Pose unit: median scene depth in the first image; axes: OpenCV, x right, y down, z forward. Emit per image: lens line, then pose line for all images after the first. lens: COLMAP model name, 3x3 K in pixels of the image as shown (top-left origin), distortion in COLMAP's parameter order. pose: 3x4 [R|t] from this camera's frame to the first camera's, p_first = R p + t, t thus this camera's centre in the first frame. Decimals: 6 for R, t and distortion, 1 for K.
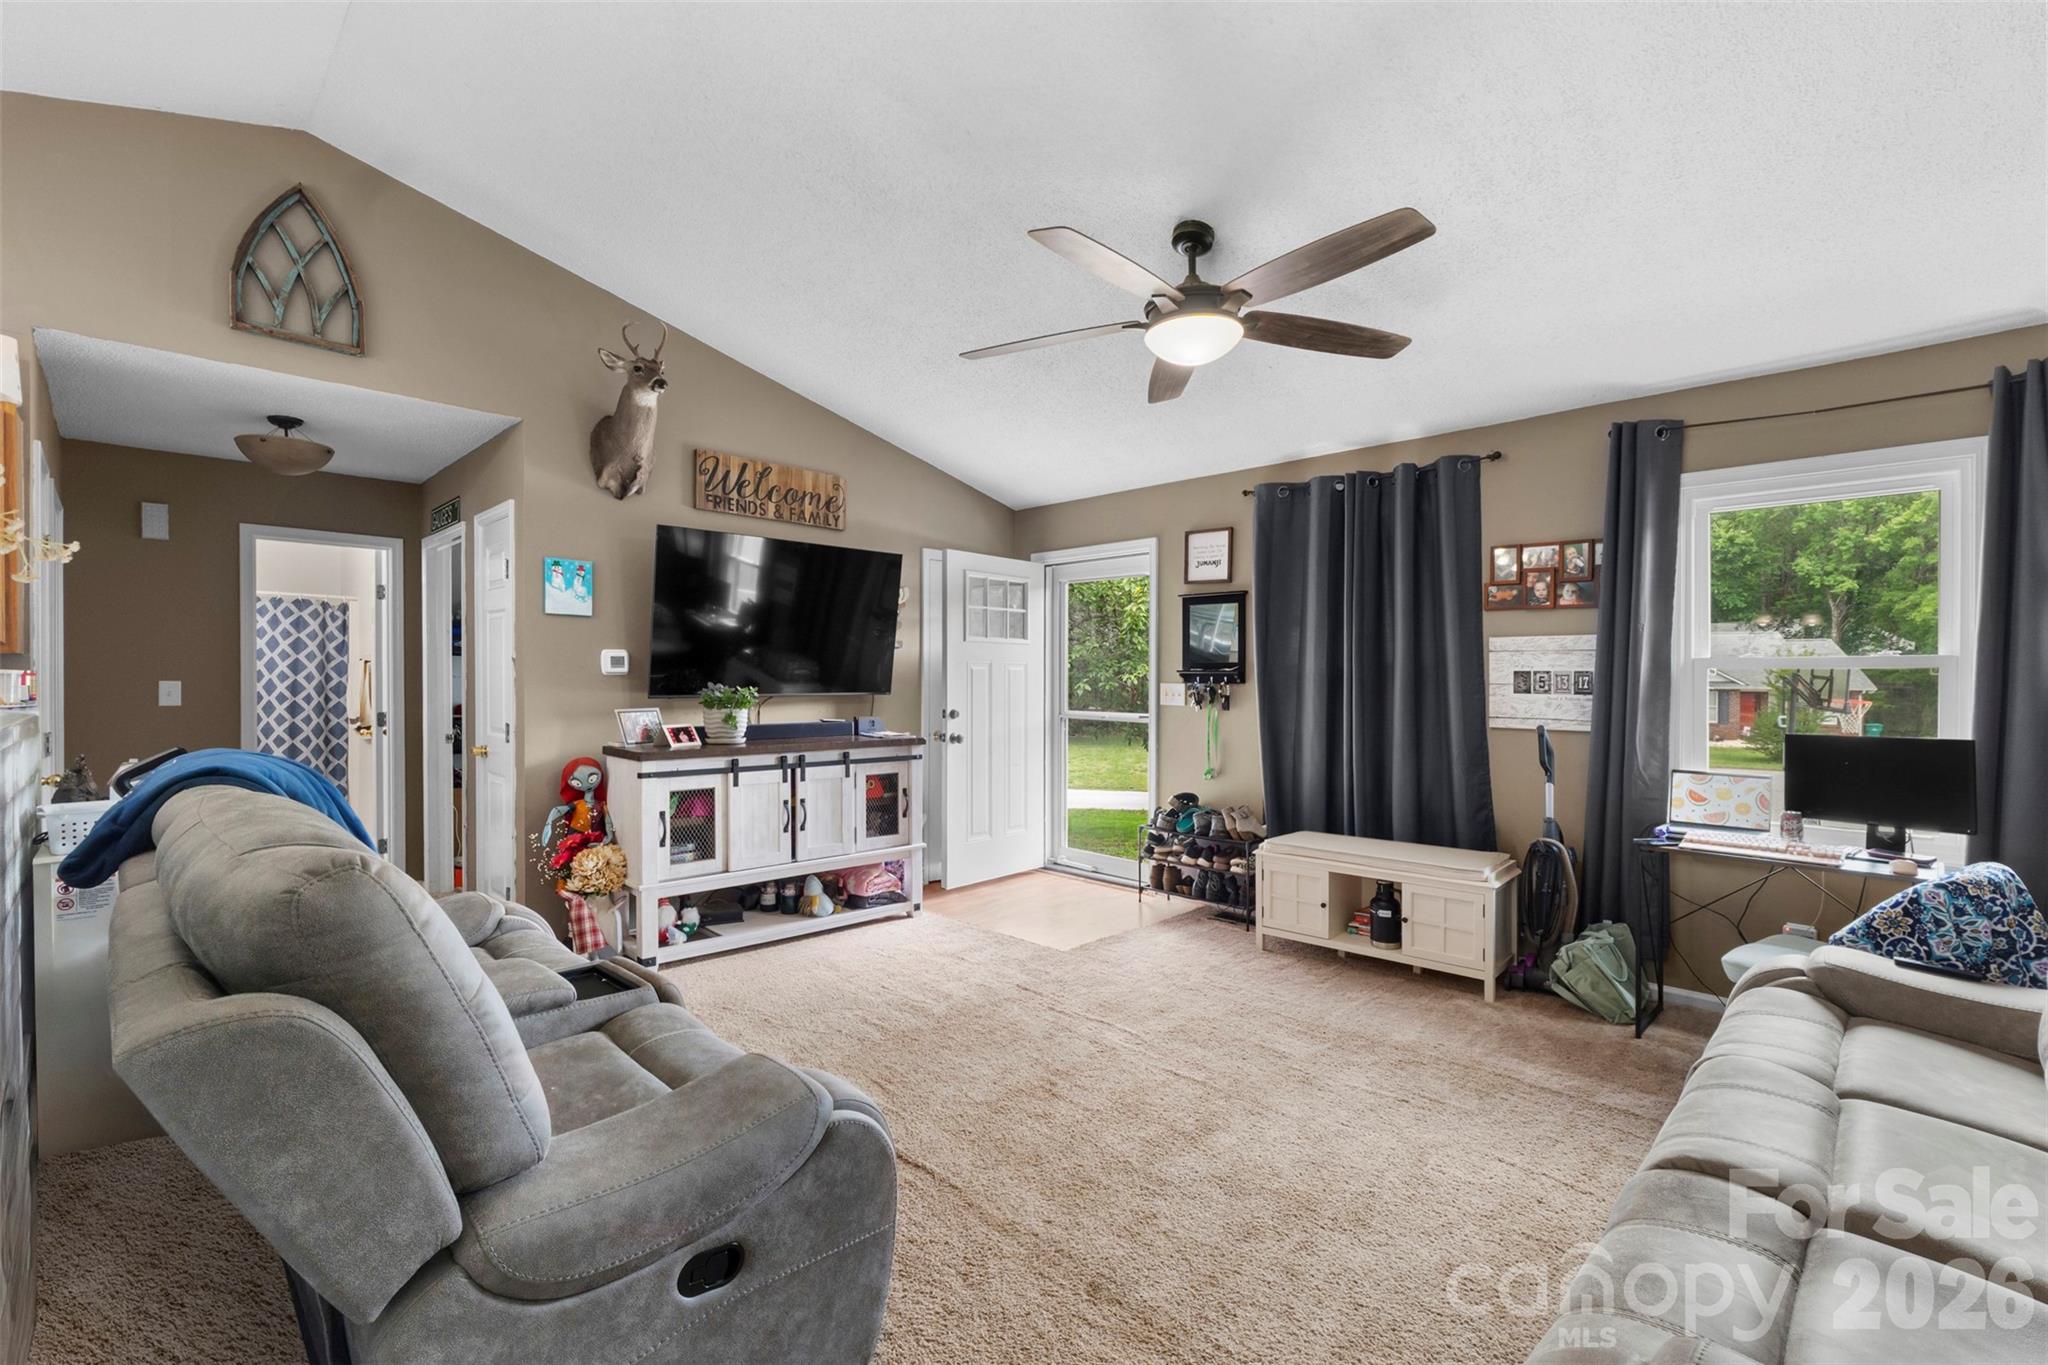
lens RADIAL K [[886.5, 0, 1008.7], [0, 886.5, 685.3], [0, 0, 1]] dist [-0.013394, 0.000165]
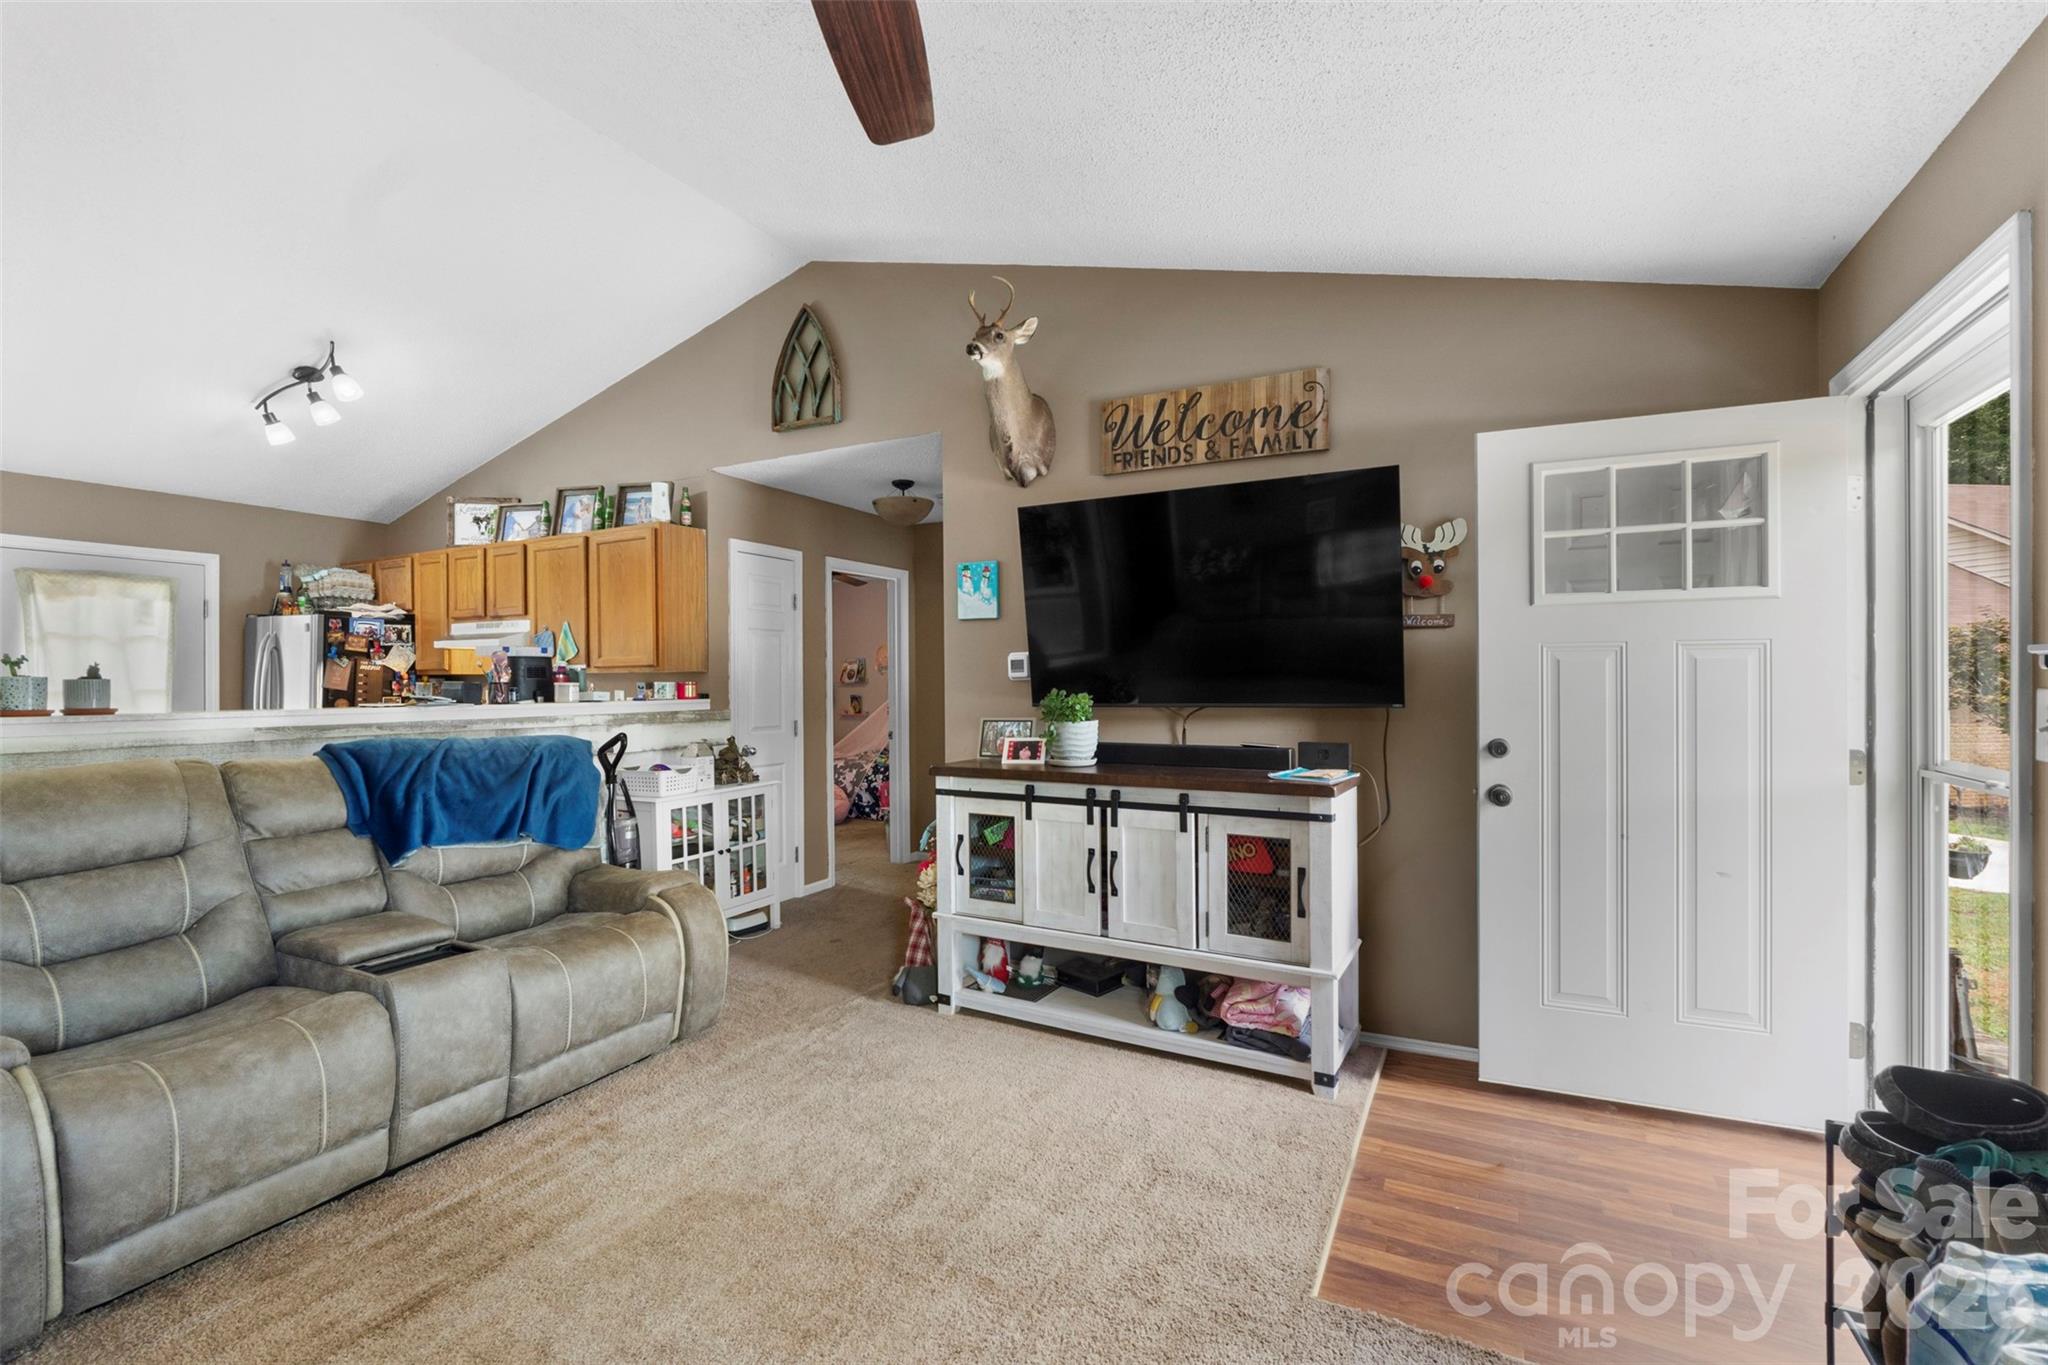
lens RADIAL K [[886.5, 0, 1008.7], [0, 886.5, 689.1], [0, 0, 1]] dist [-0.013394, 0.000165]
pose [[0.305633, 0.002195, -0.952147, 0.423625], [0.001470, 0.999995, 0.002777, -0.004871], [0.952148, -0.002249, 0.305628, 0.704902]]
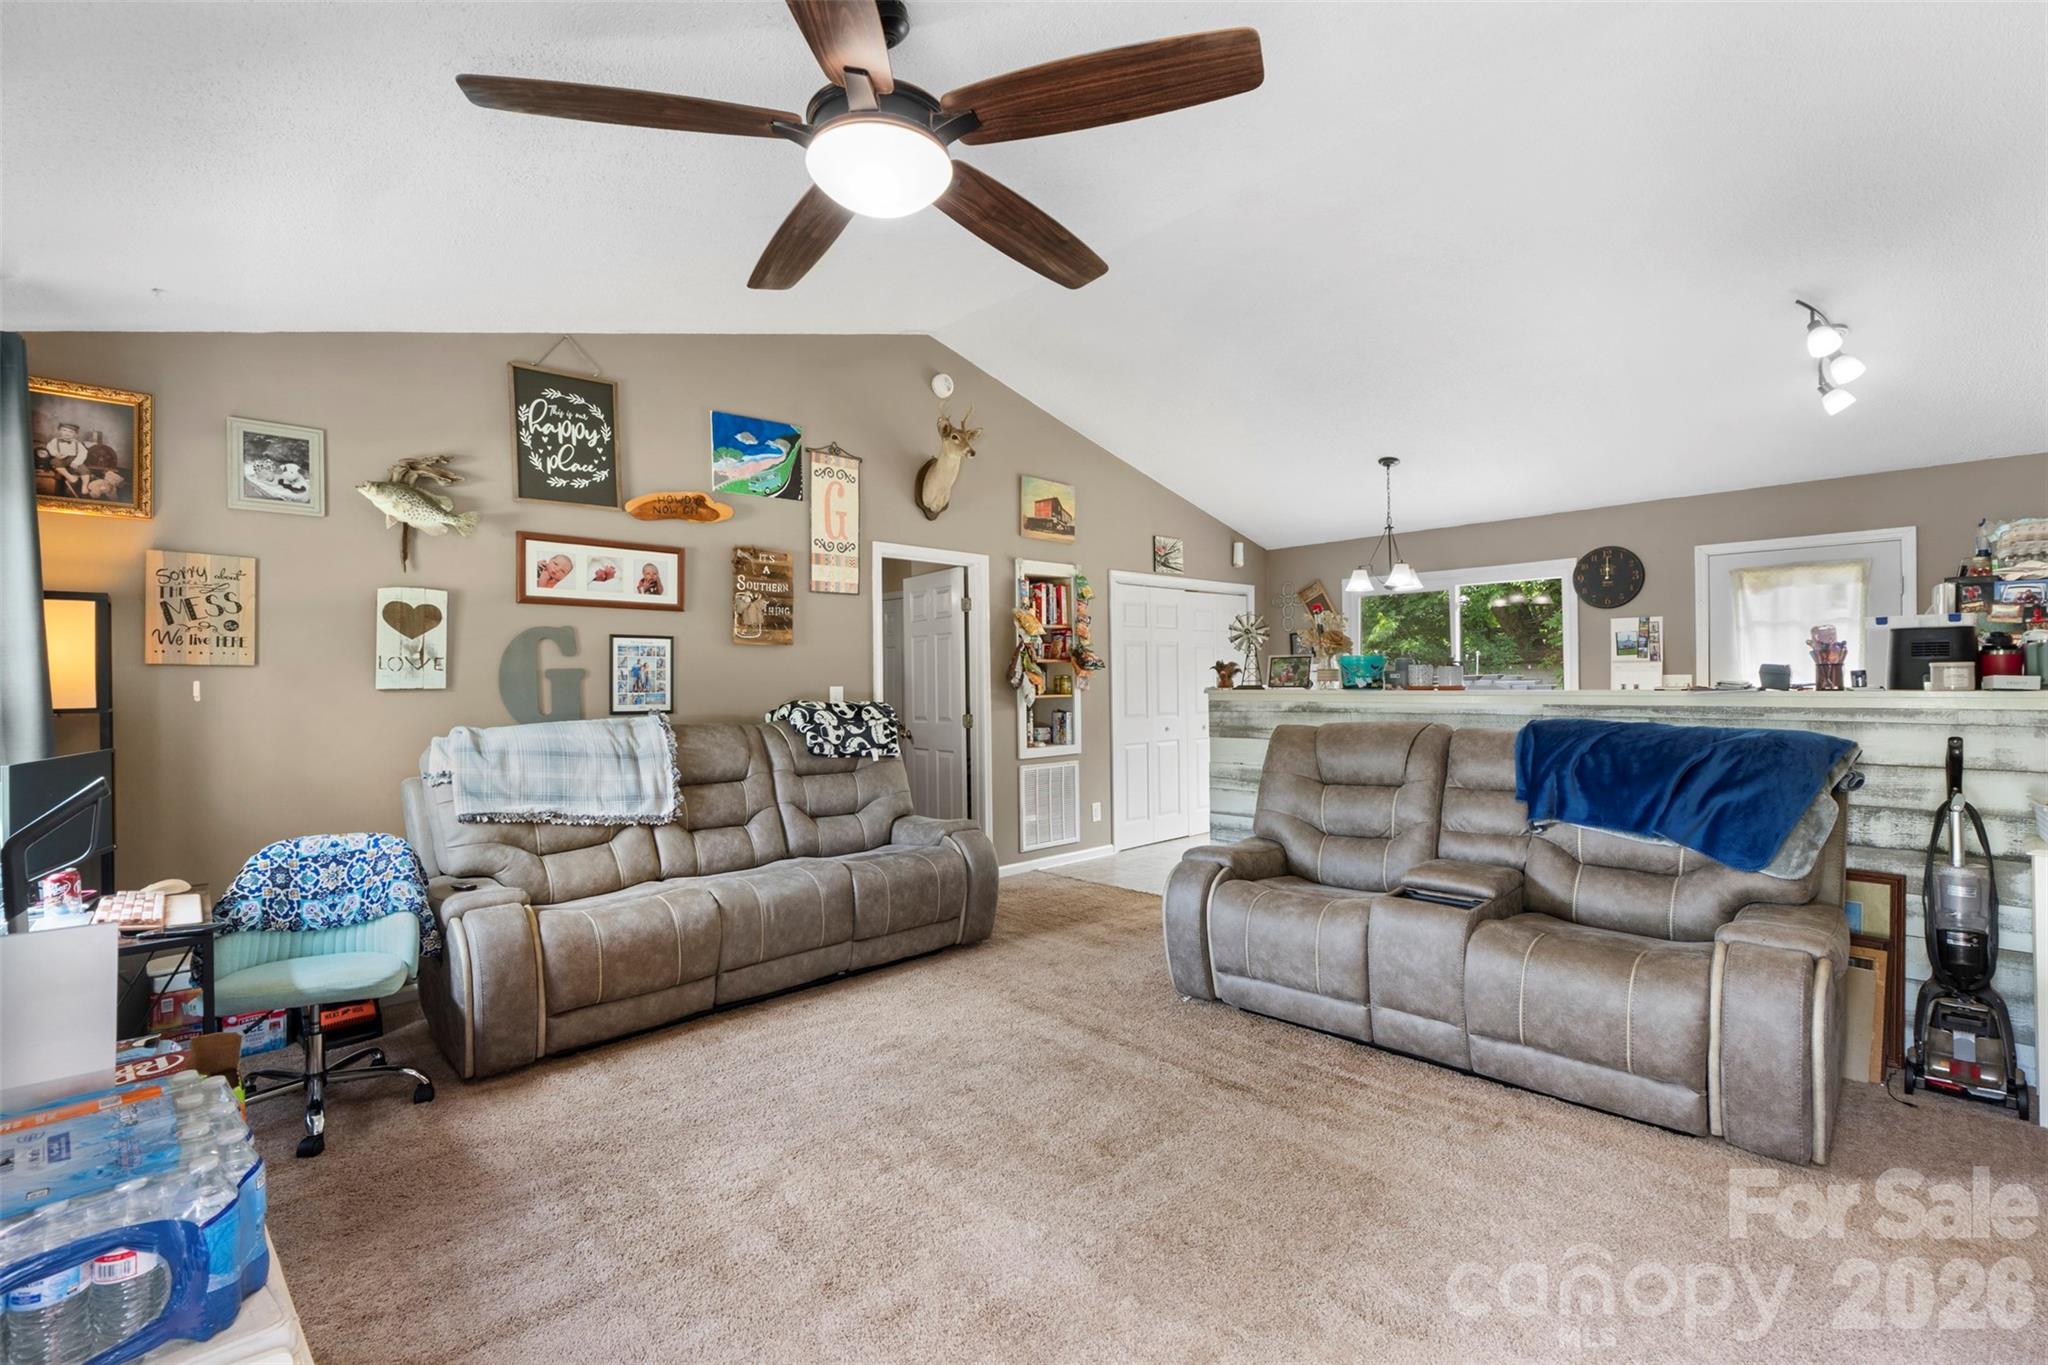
lens RADIAL K [[886.5, 0, 1014.4], [0, 886.5, 681.9], [0, 0, 1]] dist [-0.013394, 0.000165]
pose [[-0.999950, 0.007994, -0.006066, 0.064679], [0.007938, 0.999926, 0.009218, -0.006950], [0.006139, 0.009169, -0.999939, 1.241672]]
